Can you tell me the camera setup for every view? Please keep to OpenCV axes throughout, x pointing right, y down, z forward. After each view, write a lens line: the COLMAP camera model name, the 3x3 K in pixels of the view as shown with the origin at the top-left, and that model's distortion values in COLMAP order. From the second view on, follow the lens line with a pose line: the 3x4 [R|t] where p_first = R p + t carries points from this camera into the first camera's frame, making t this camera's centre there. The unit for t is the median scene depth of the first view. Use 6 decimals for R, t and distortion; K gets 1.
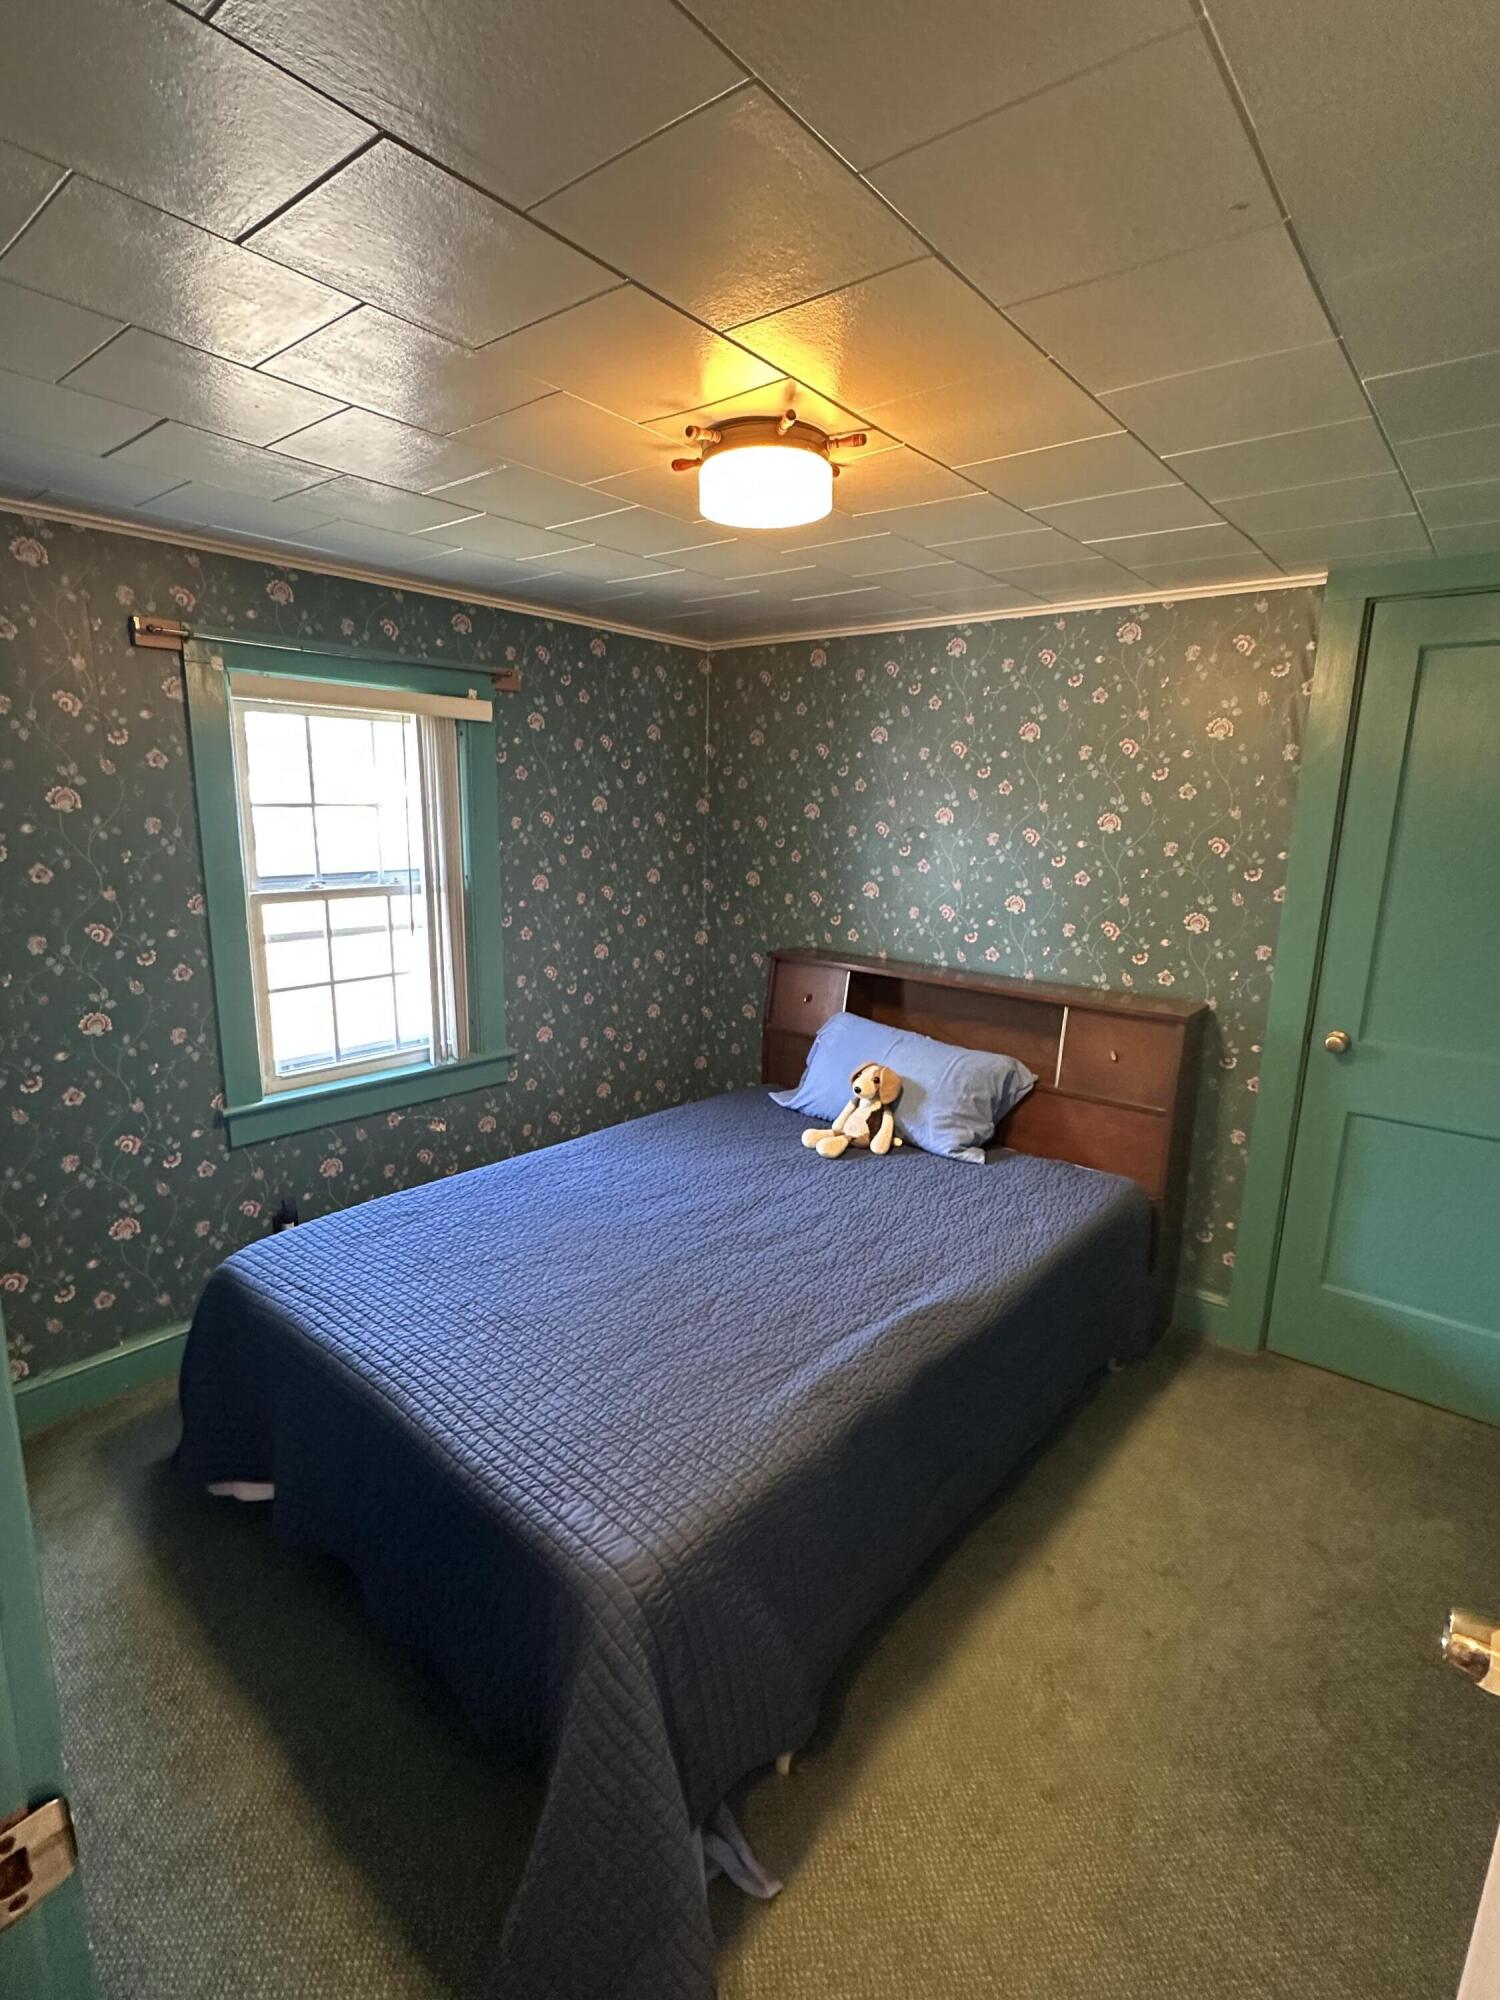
lens RADIAL K [[952.8, 0, 744.6], [0, 952.8, 1003.6], [0, 0, 1]] dist [0.023692, 0.001390]
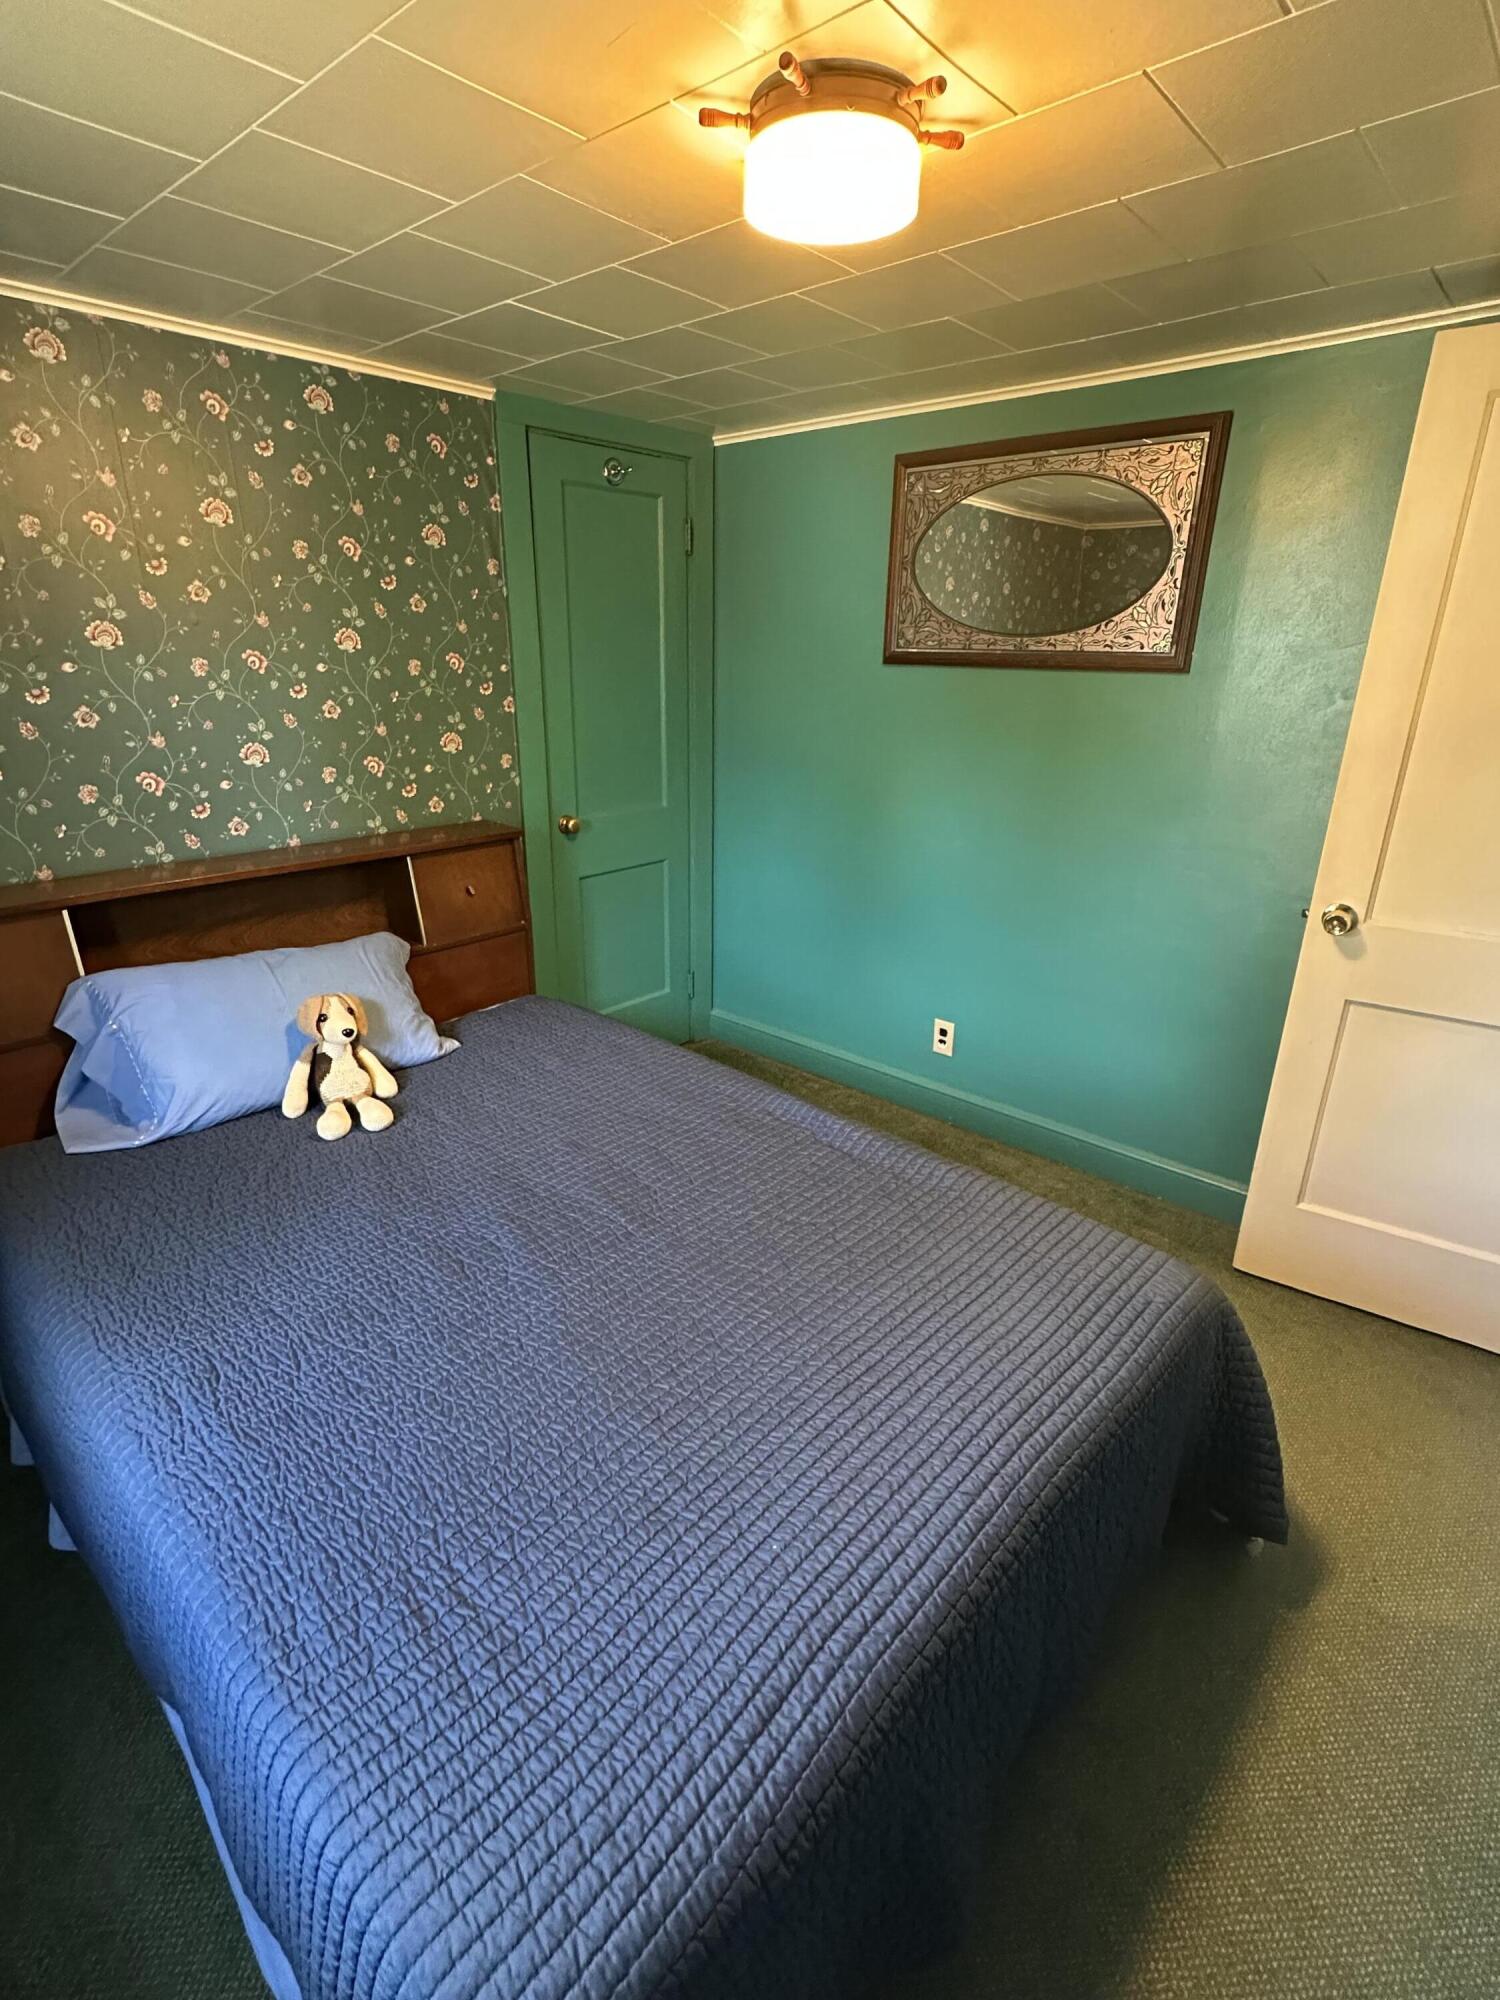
lens RADIAL K [[952.8, 0, 745.5], [0, 952.8, 987.6], [0, 0, 1]] dist [0.023692, 0.001390]
pose [[0.063721, -0.361390, 0.930235, -0.504480], [0.208273, 0.916420, 0.341756, -0.120918], [-0.975993, 0.171966, 0.133664, 0.580411]]
